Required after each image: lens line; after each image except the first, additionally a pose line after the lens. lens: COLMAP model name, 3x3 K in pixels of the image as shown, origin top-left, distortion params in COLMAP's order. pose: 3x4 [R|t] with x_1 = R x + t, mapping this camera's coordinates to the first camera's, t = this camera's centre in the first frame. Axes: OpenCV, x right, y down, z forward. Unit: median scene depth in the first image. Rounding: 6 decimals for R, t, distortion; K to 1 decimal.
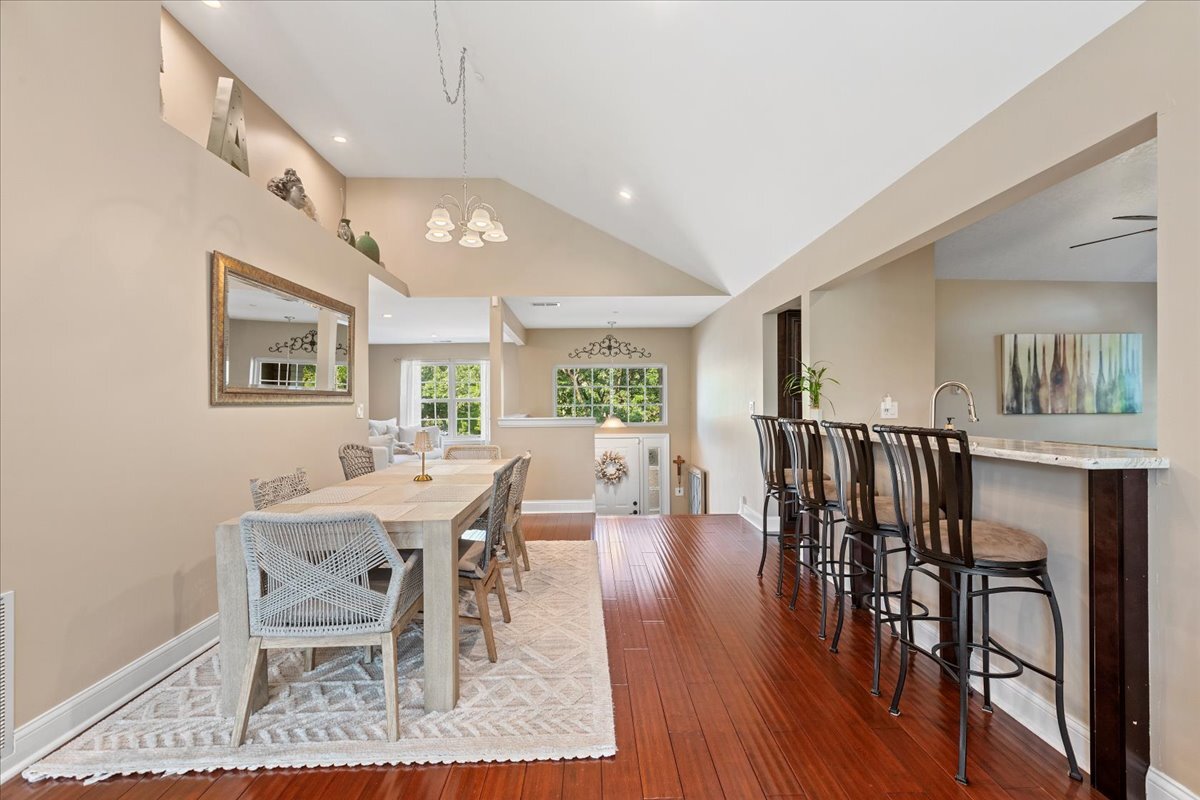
lens RADIAL K [[539.9, 0, 609.8], [0, 539.9, 401.4], [0, 0, 1]] dist [0.002536, -0.001766]
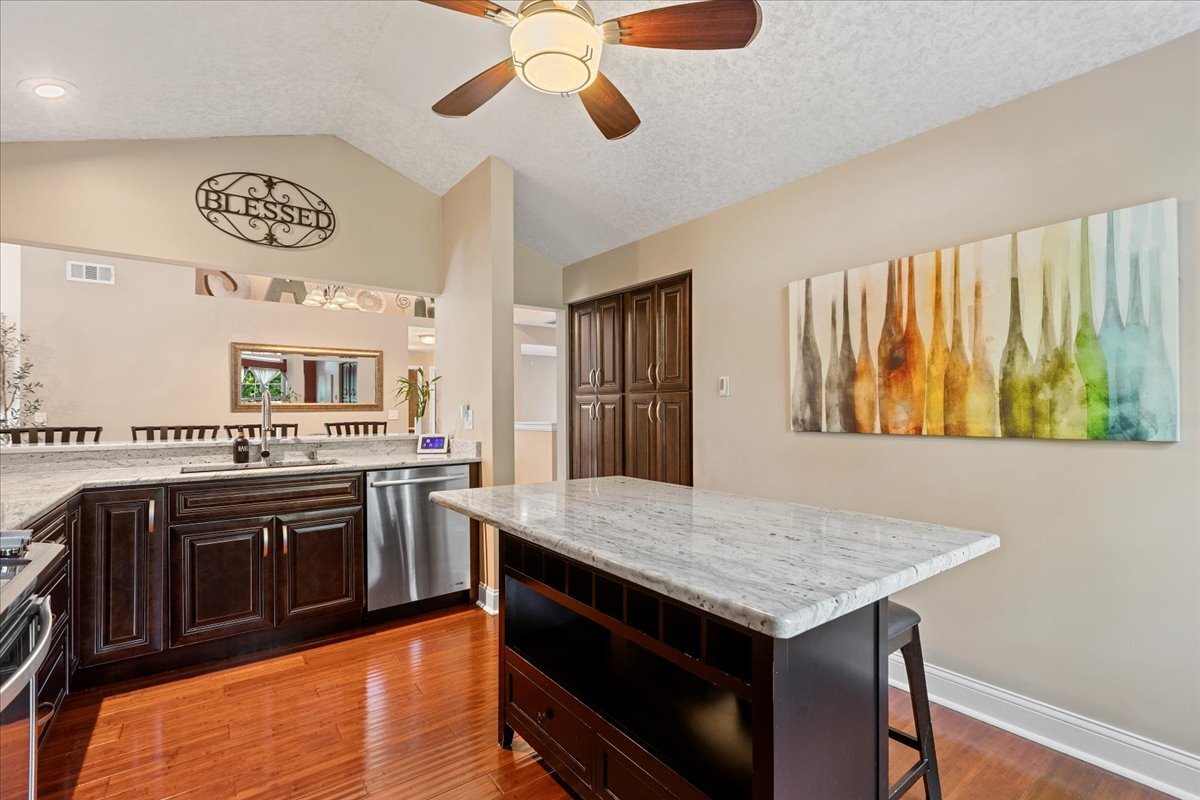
lens RADIAL K [[539.9, 0, 621.6], [0, 539.9, 400.0], [0, 0, 1]] dist [0.002536, -0.001766]
pose [[0.591515, -0.015182, -0.806151, 1.056553], [0.007216, 0.999882, -0.013536, -0.001810], [0.806262, 0.002189, 0.591555, 0.544488]]
